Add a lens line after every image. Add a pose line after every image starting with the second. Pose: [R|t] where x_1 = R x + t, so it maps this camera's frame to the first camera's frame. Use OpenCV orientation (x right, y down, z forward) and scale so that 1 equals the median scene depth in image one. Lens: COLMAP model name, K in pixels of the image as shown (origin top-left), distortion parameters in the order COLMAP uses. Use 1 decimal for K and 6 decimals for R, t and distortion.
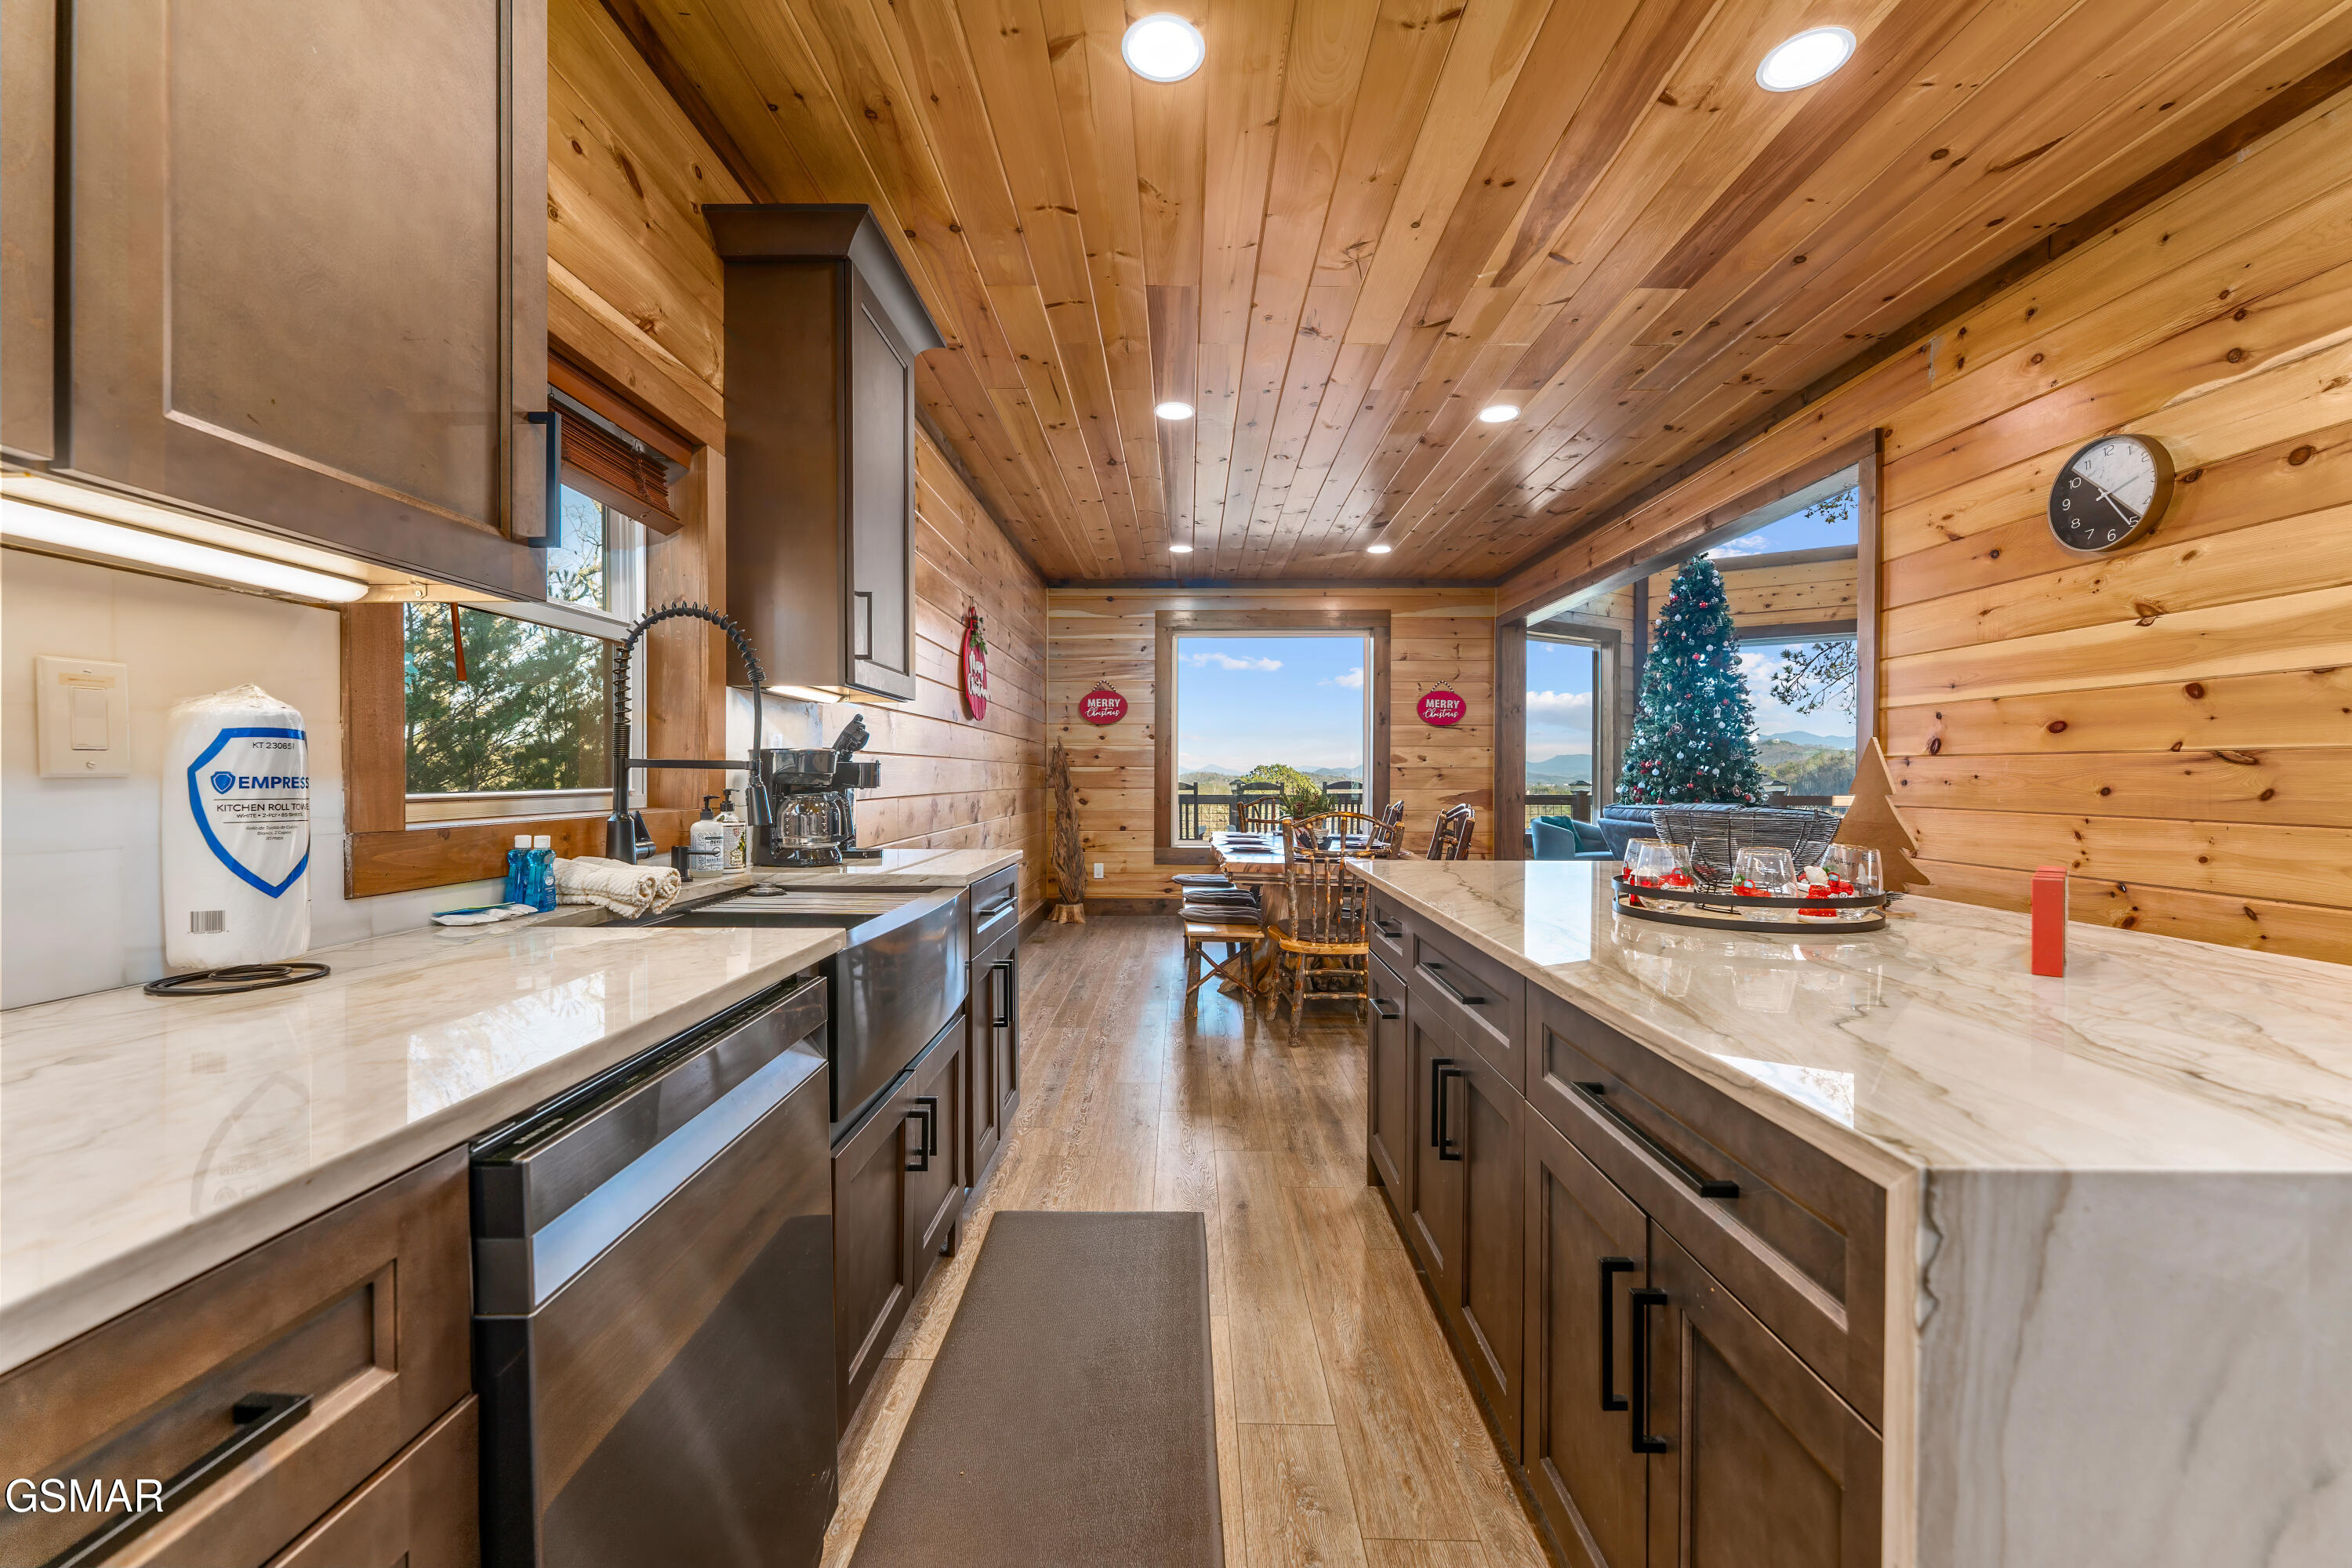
lens RADIAL K [[940.5, 0, 1163.0], [0, 940.5, 787.5], [0, 0, 1]] dist [-0.001712, -0.000160]
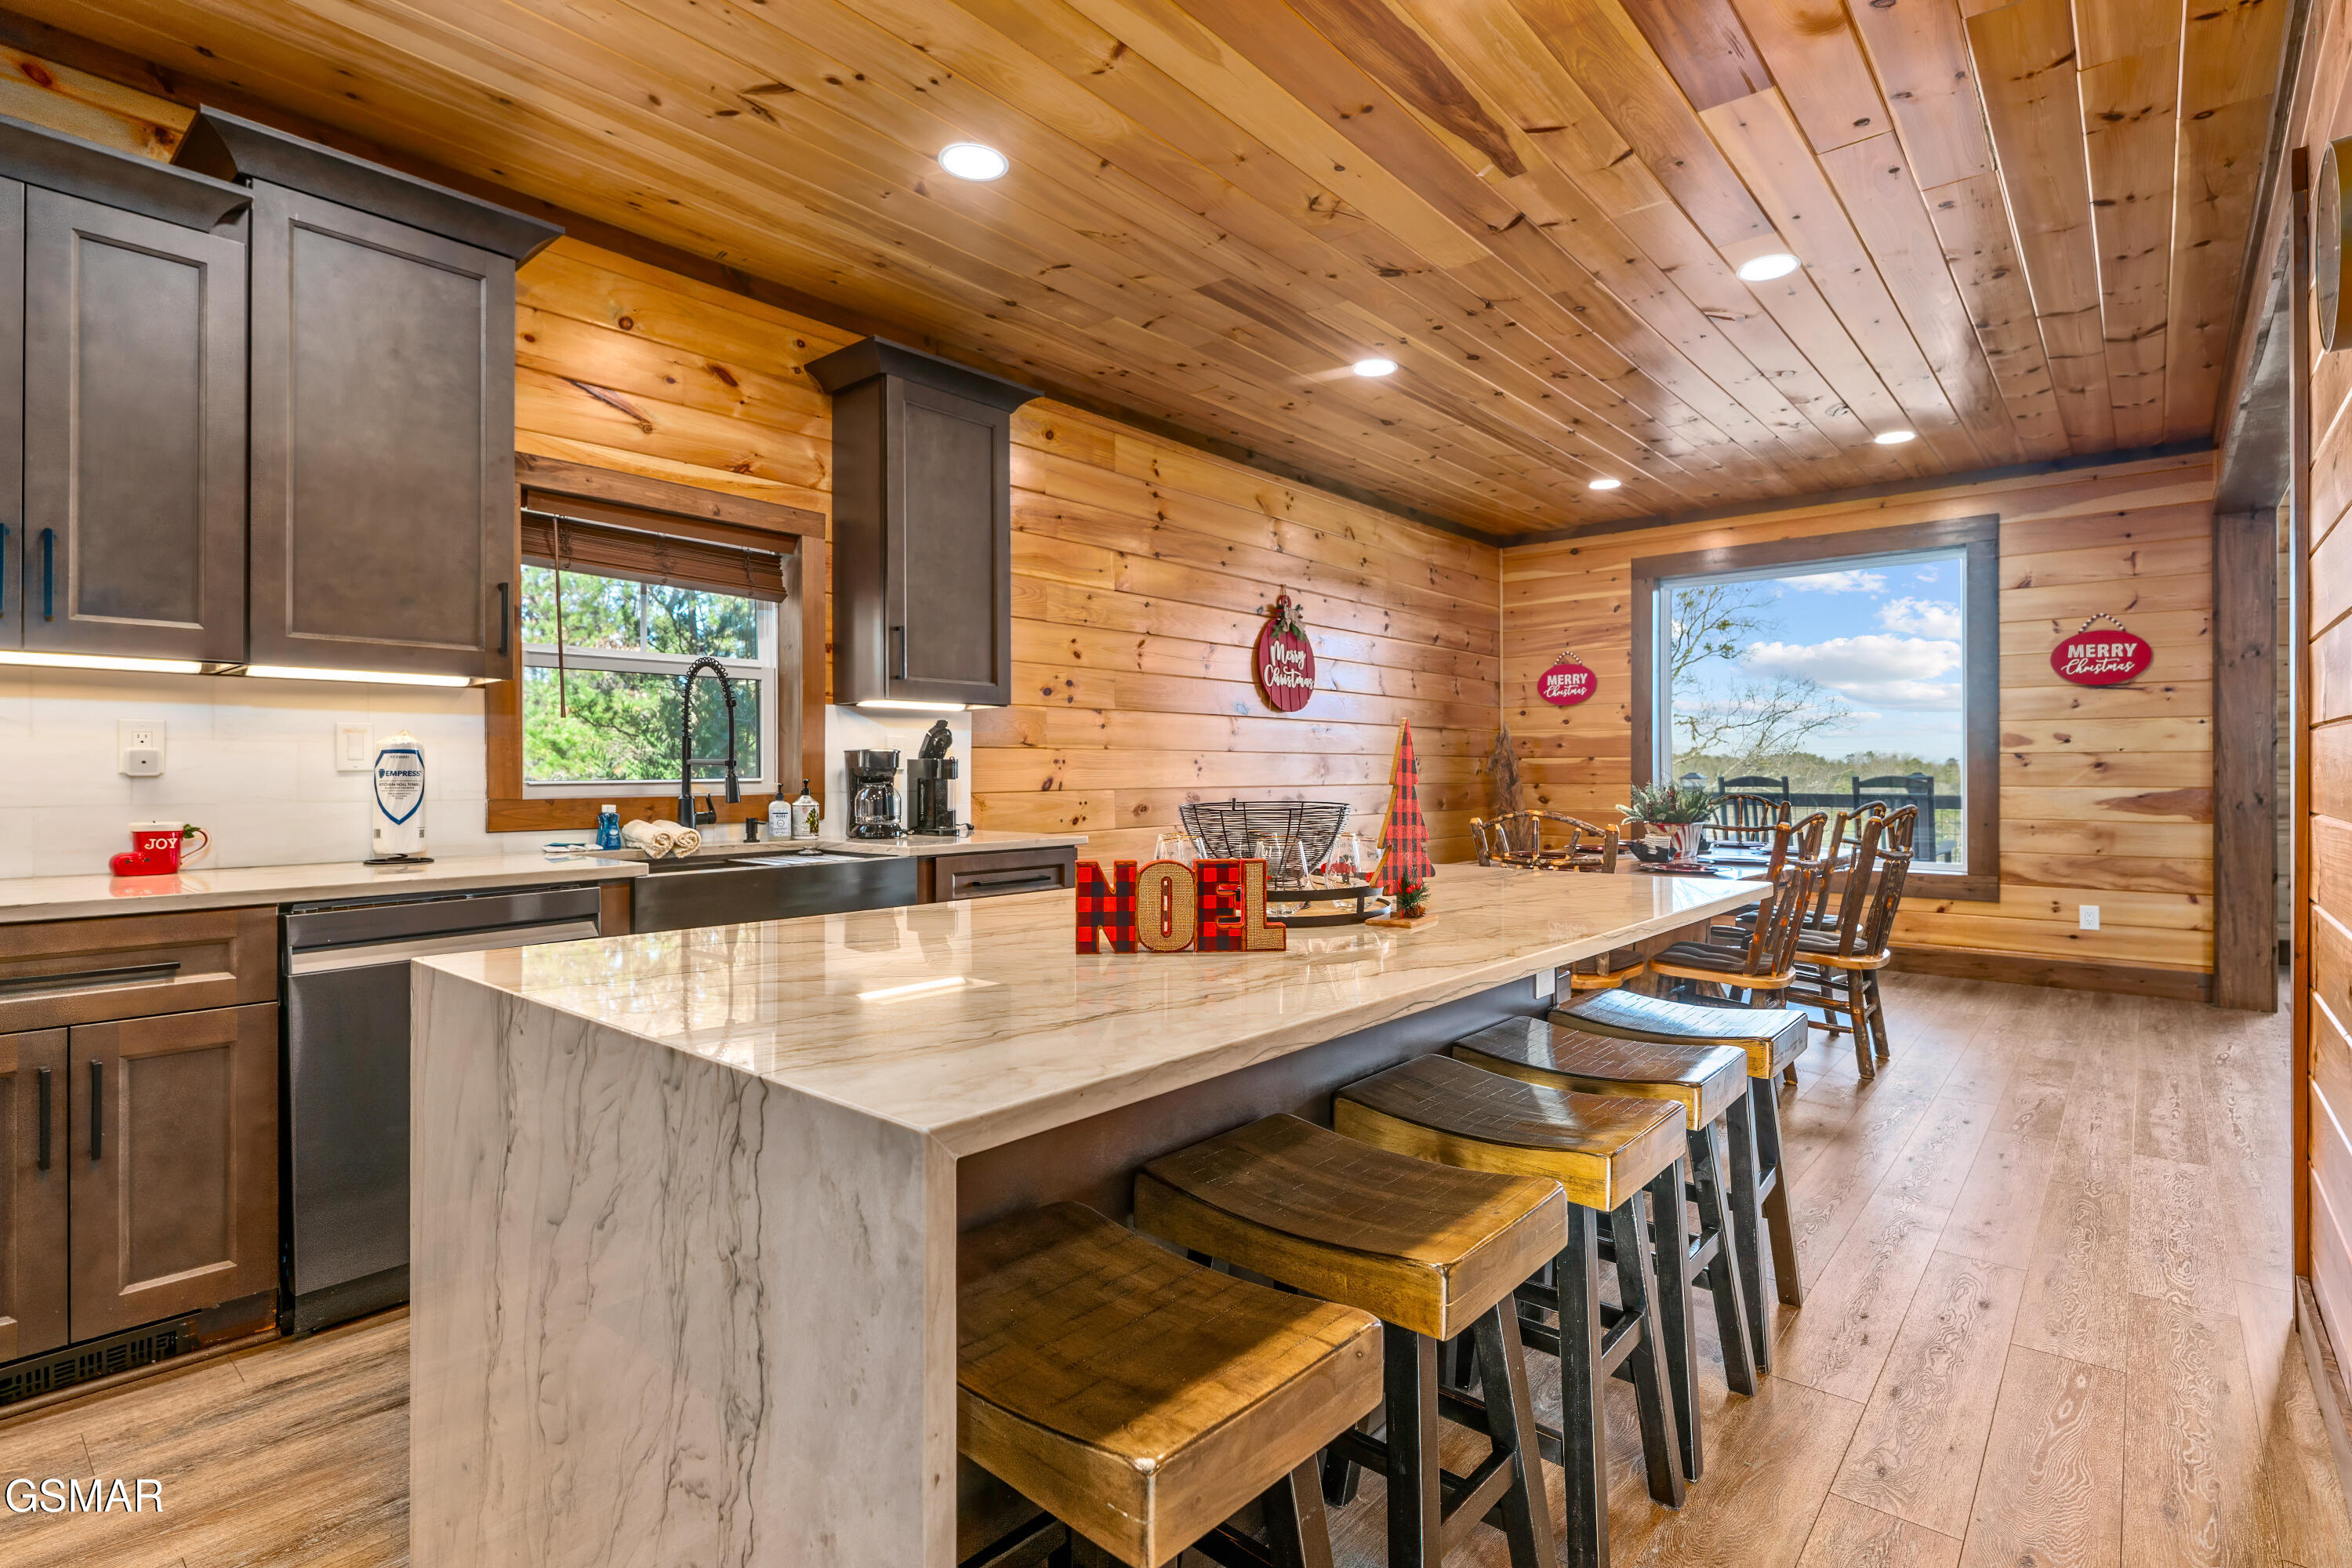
lens RADIAL K [[1144.6, 0, 1162.8], [0, 1144.6, 777.1], [0, 0, 1]] dist [0.005586, -0.000849]
pose [[0.761732, -0.000702, -0.647892, 0.315350], [-0.003608, 0.999979, -0.005325, 0.001584], [0.647883, 0.006394, 0.761713, 0.013538]]
